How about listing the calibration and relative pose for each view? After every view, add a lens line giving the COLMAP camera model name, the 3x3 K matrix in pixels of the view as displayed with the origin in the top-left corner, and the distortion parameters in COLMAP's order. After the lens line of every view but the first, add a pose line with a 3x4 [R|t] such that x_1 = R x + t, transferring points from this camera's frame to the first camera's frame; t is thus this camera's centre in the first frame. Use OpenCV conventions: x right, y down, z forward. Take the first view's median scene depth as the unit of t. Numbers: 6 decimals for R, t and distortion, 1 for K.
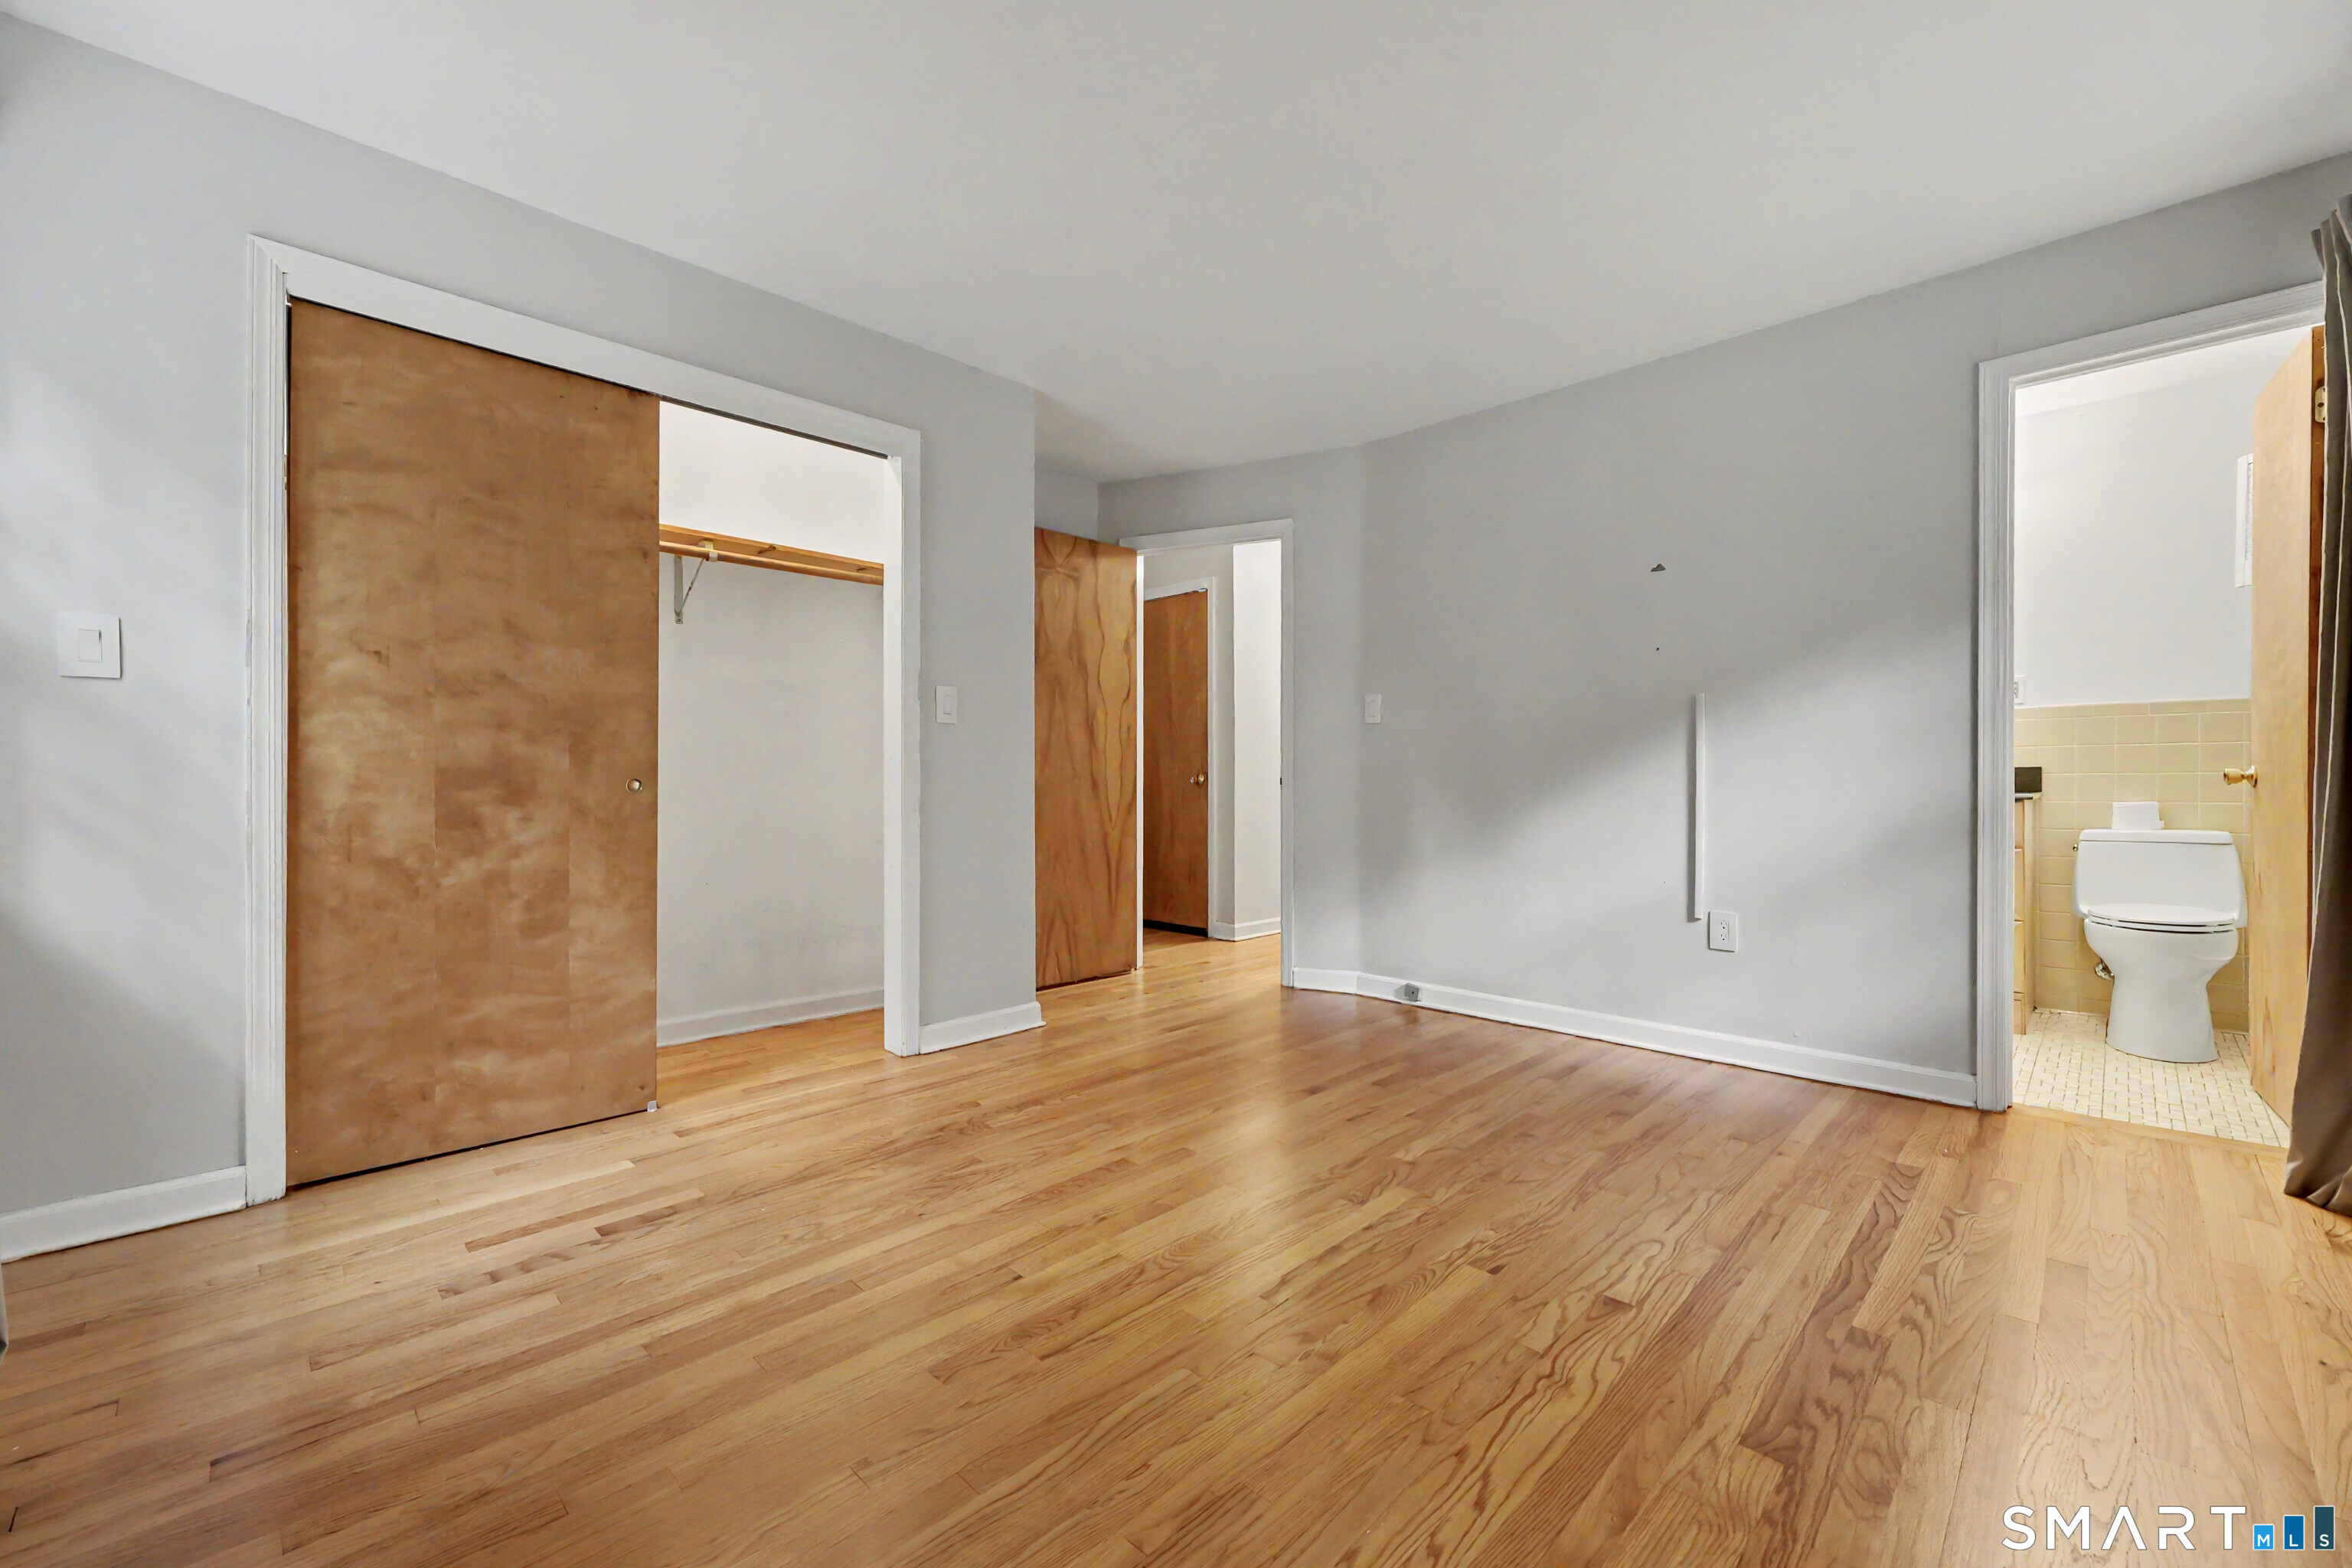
lens RADIAL K [[955.5, 0, 1168.7], [0, 955.5, 787.6], [0, 0, 1]] dist [-0.001315, -0.000409]
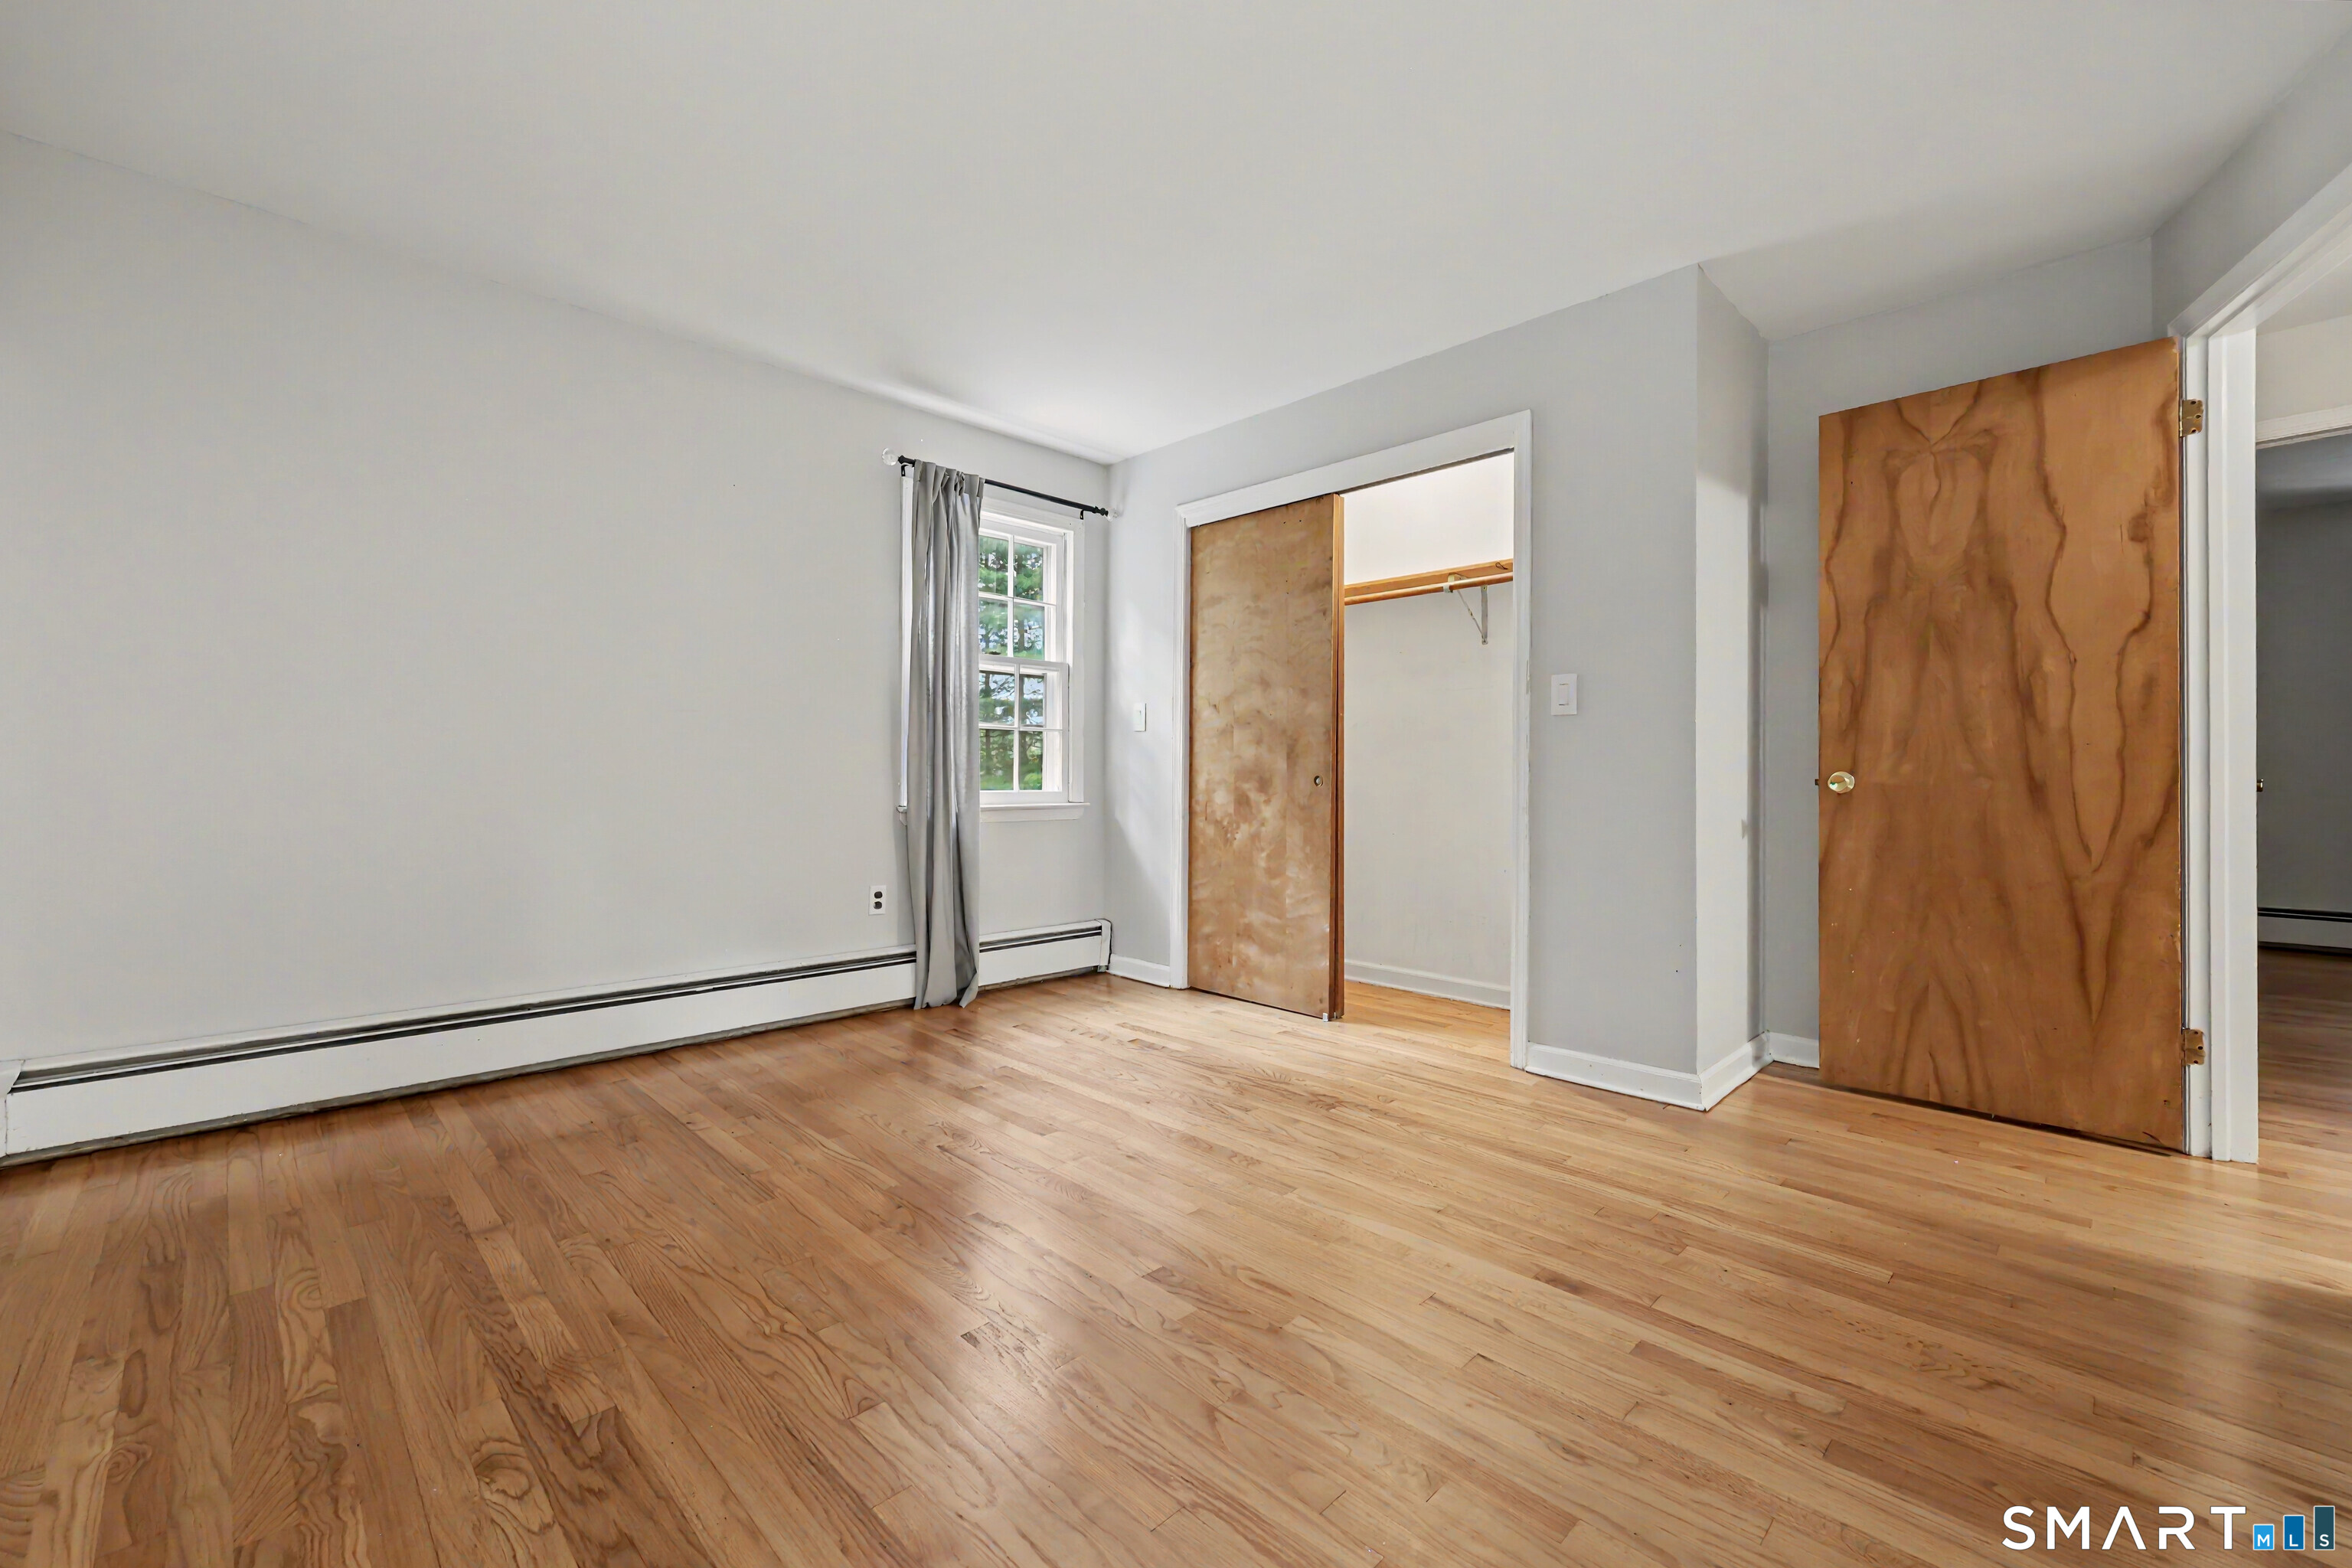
lens RADIAL K [[955.5, 0, 1191.0], [0, 955.5, 770.8], [0, 0, 1]] dist [-0.001315, -0.000409]
pose [[0.000488, -0.006604, -0.999978, 0.893758], [-0.015459, 0.999859, -0.006611, -0.004918], [0.999880, 0.015462, 0.000386, 0.878918]]
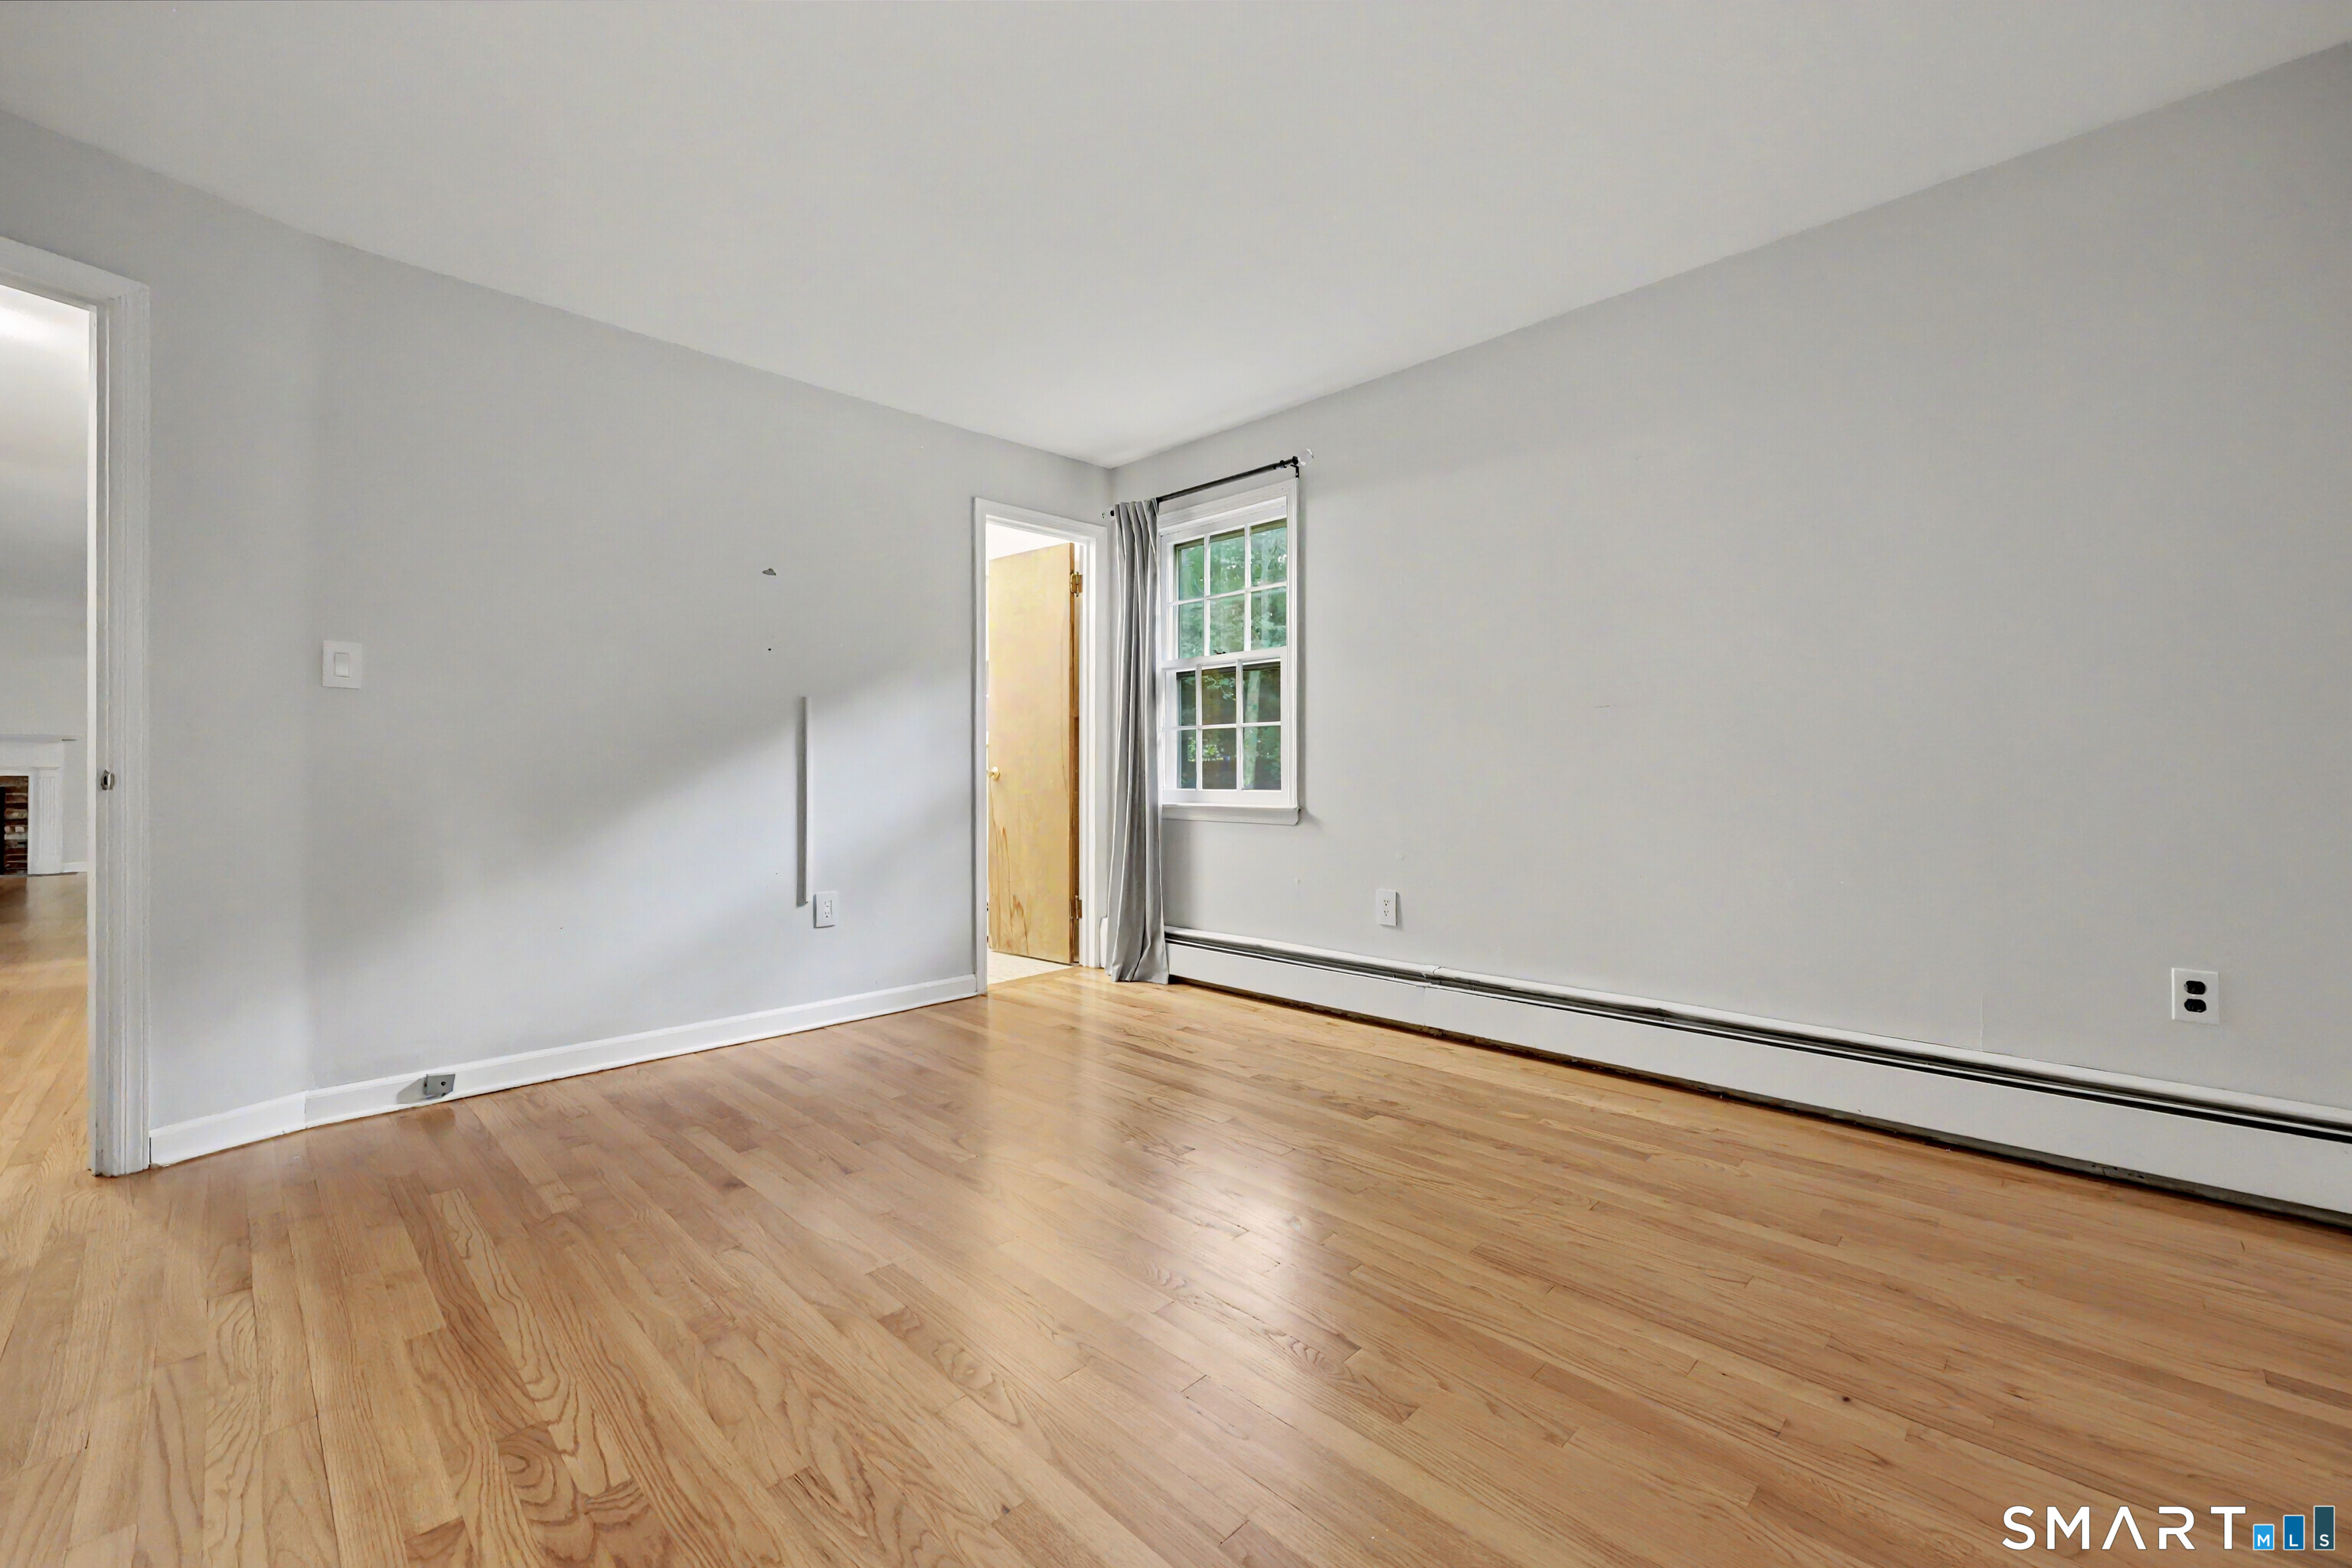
lens RADIAL K [[955.5, 0, 1193.5], [0, 955.5, 767.1], [0, 0, 1]] dist [-0.001315, -0.000409]
pose [[-0.013939, 0.007585, 0.999874, -0.713312], [0.013689, 0.999879, -0.007394, -0.004080], [-0.999809, 0.013584, -0.014041, 0.739210]]
